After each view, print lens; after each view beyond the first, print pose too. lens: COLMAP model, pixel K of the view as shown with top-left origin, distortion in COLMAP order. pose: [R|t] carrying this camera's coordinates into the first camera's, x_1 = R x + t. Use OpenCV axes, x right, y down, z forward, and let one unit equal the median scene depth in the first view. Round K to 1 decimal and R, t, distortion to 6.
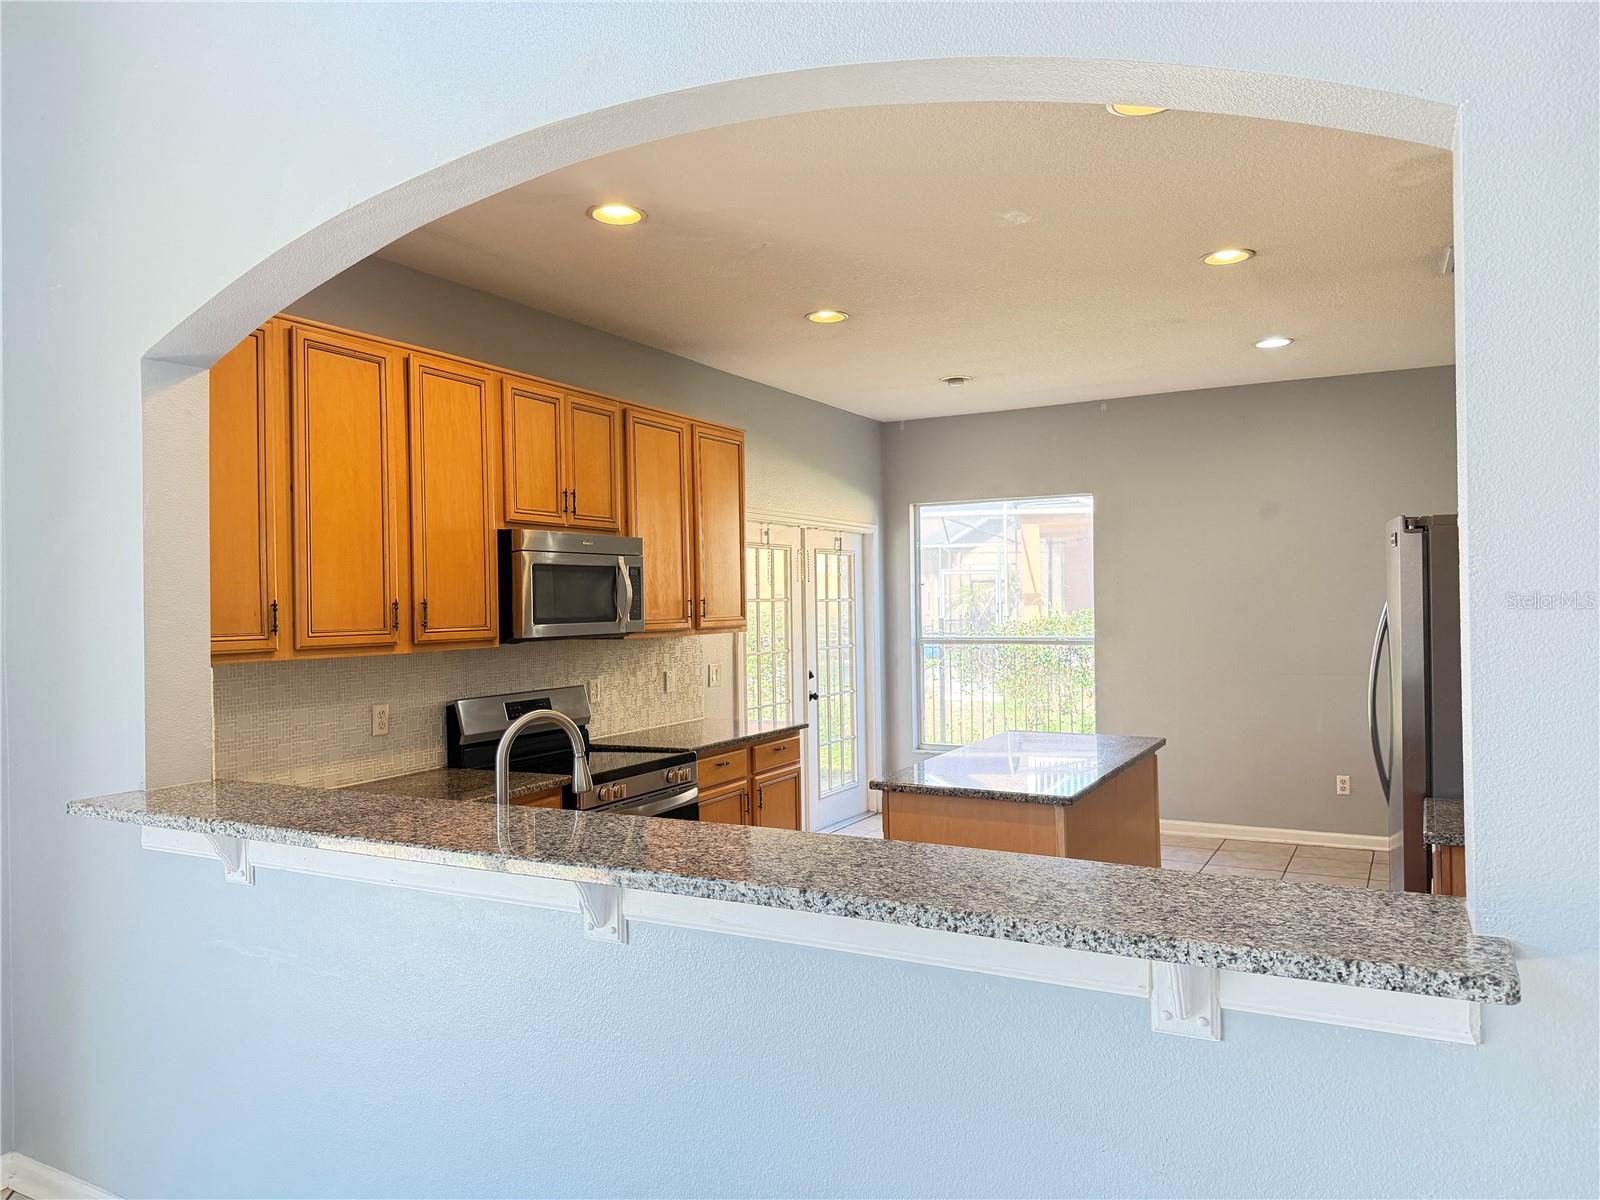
lens RADIAL K [[1078.0, 0, 800.0], [0, 1078.0, 600.0], [0, 0, 1]] dist [0.107147, -0.180224]
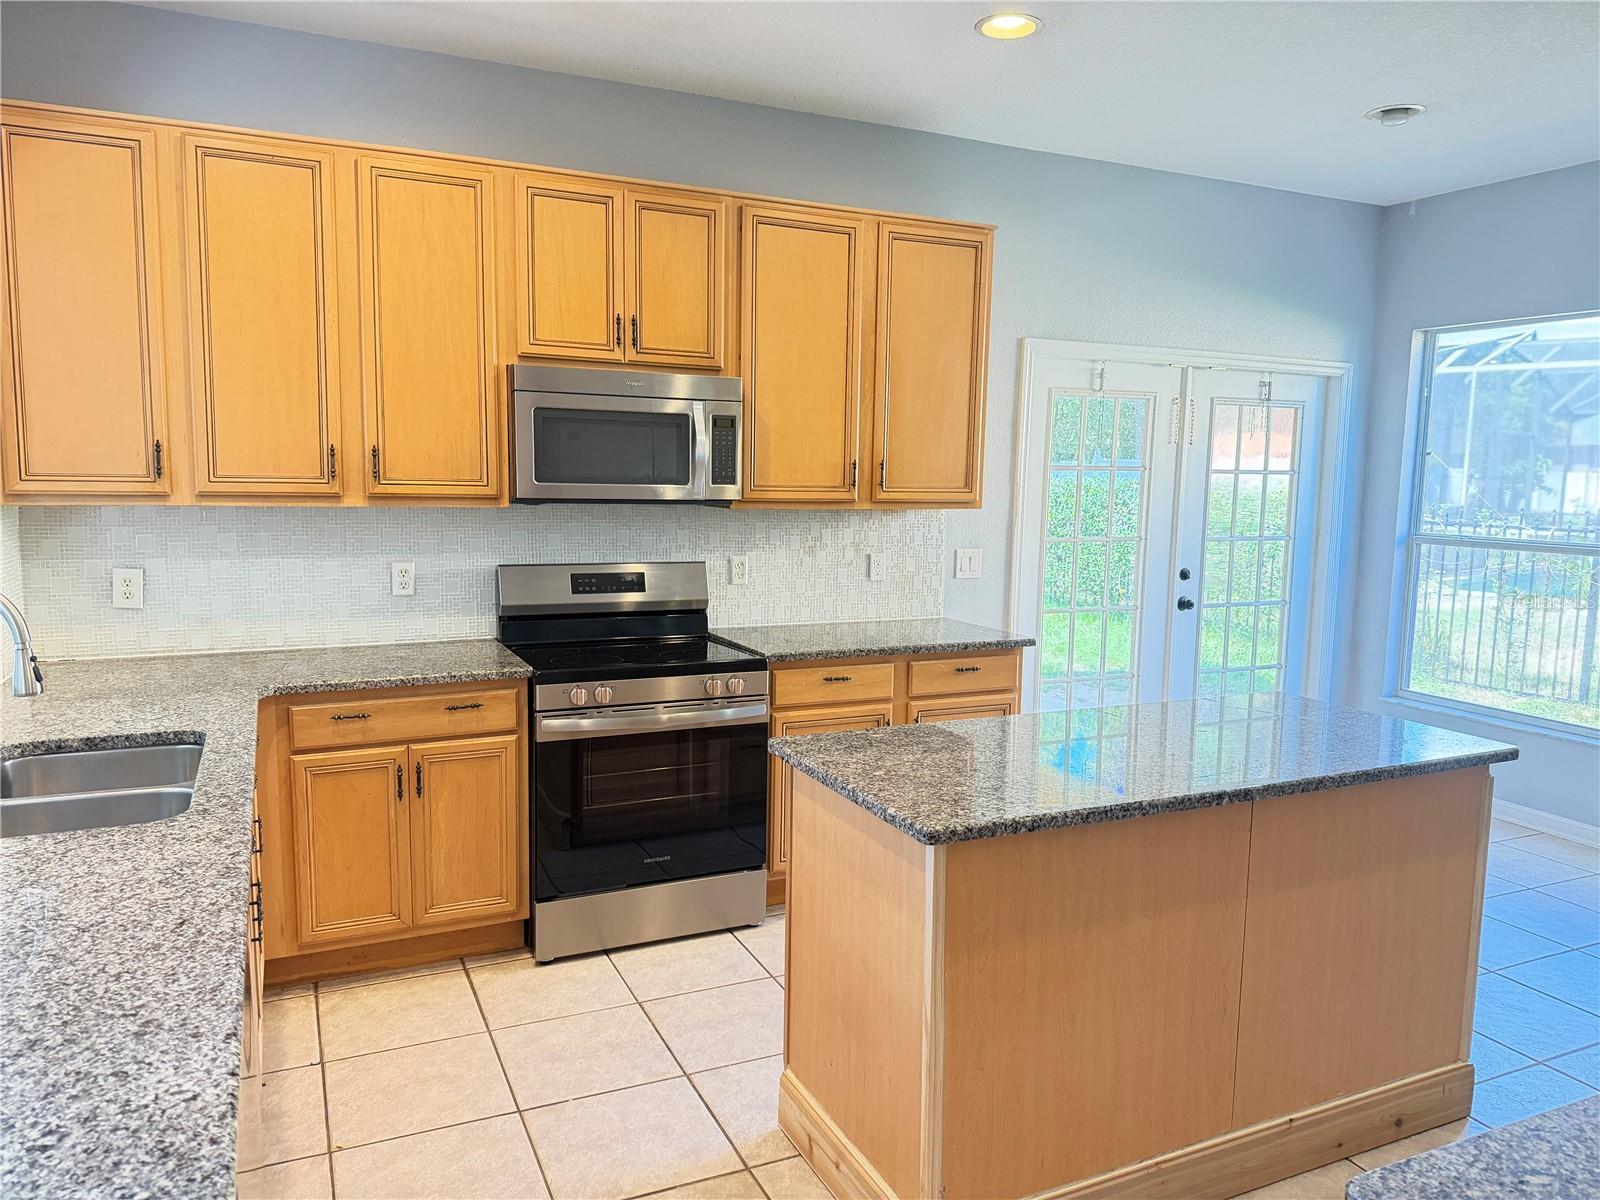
lens RADIAL K [[1078.0, 0, 800.0], [0, 1078.0, 600.0], [0, 0, 1]] dist [0.107147, -0.180224]
pose [[0.798447, 0.099758, -0.593743, 0.336167], [-0.029027, 0.991409, 0.127537, 0.000354], [0.601365, -0.084596, 0.794483, 0.366983]]
